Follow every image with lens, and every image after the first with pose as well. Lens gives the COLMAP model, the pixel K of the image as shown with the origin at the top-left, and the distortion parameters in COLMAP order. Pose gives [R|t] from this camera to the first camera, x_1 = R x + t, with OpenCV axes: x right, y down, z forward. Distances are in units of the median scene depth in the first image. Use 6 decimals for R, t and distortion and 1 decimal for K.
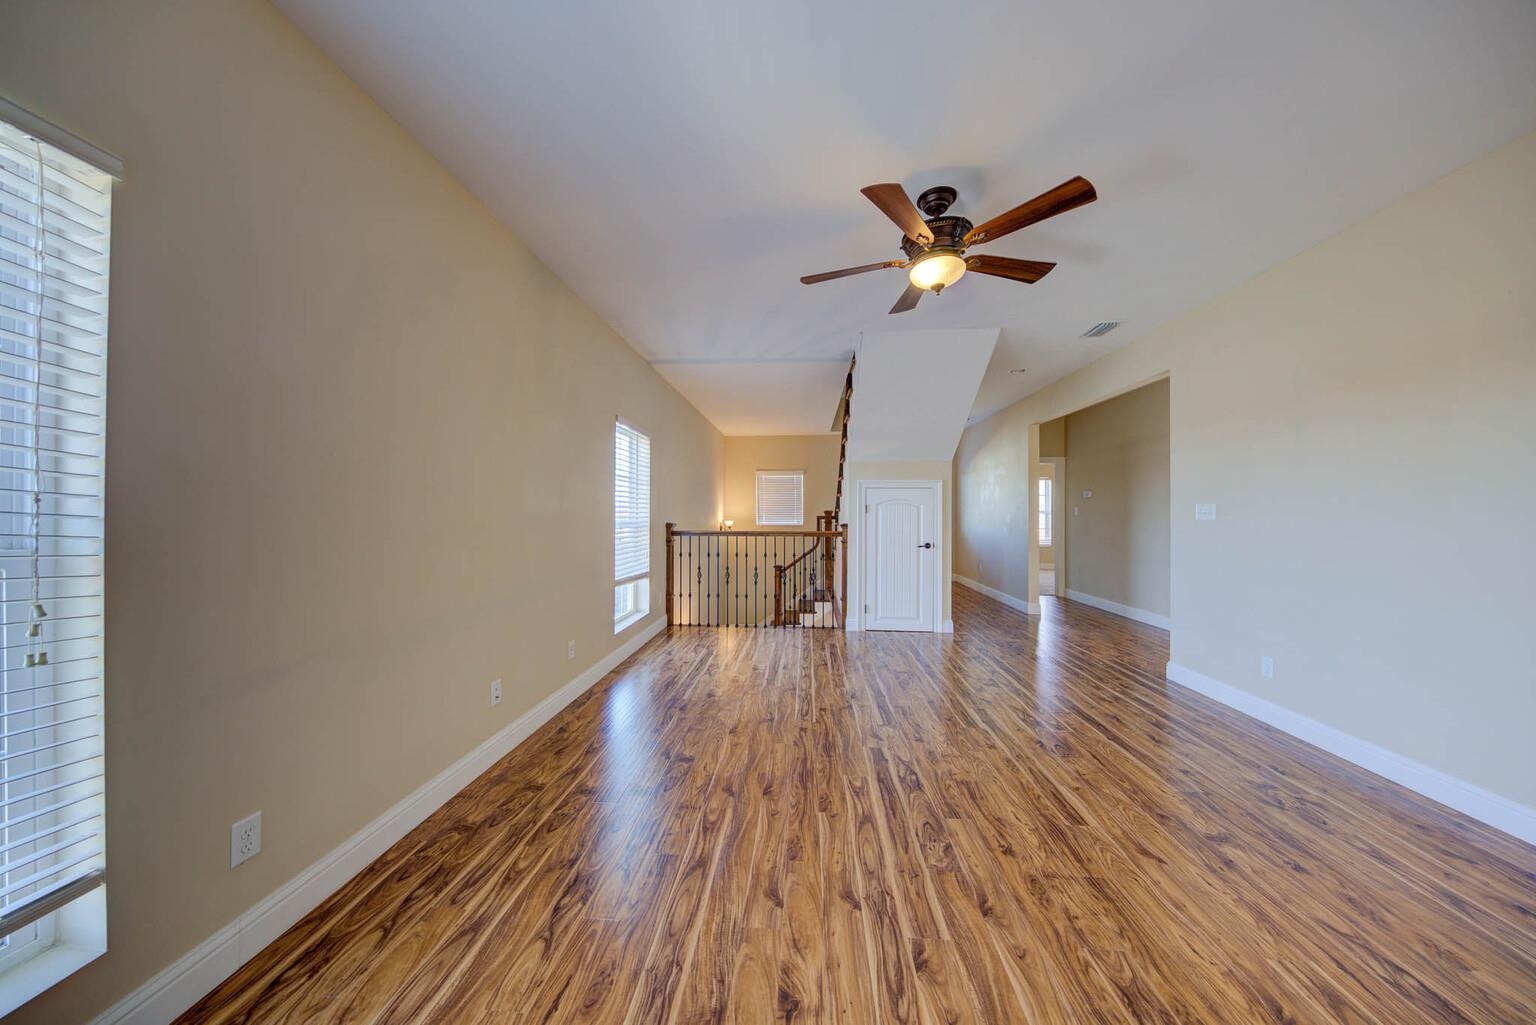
lens RADIAL K [[490.9, 0, 773.4], [0, 490.9, 516.7], [0, 0, 1]] dist [0.011383, -0.005868]
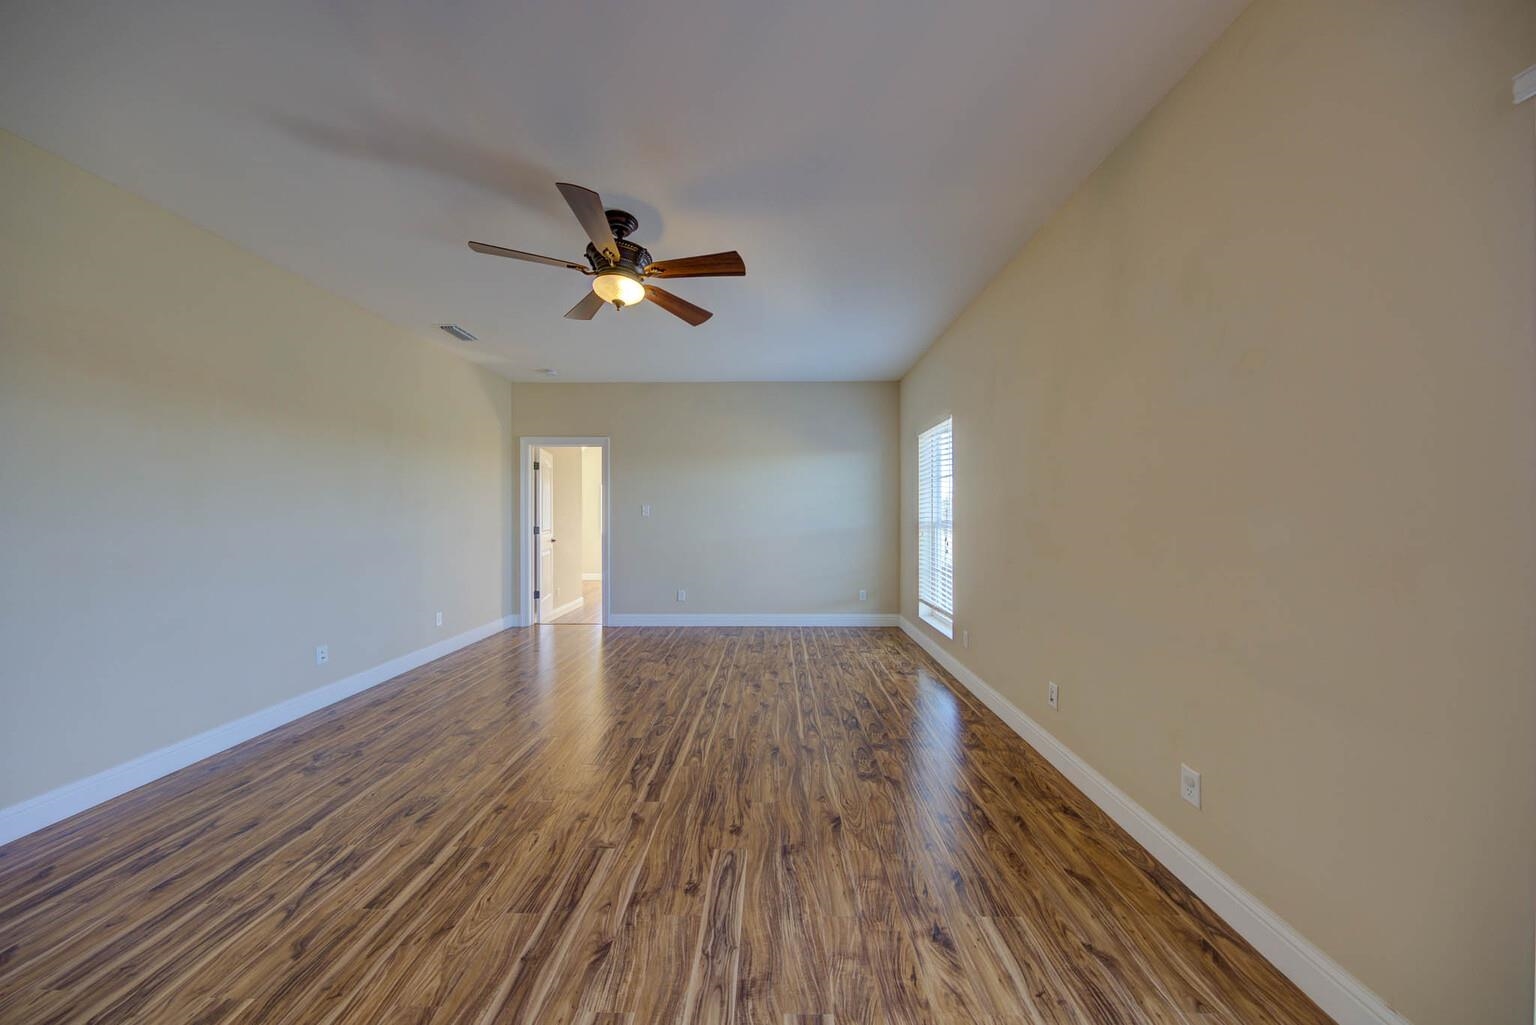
lens RADIAL K [[490.9, 0, 773.4], [0, 490.9, 516.7], [0, 0, 1]] dist [0.011383, -0.005868]
pose [[-0.997911, -0.000097, -0.064609, 0.064278], [-0.000711, 0.999955, 0.009487, -0.009895], [0.064605, 0.009513, -0.997866, 2.035819]]
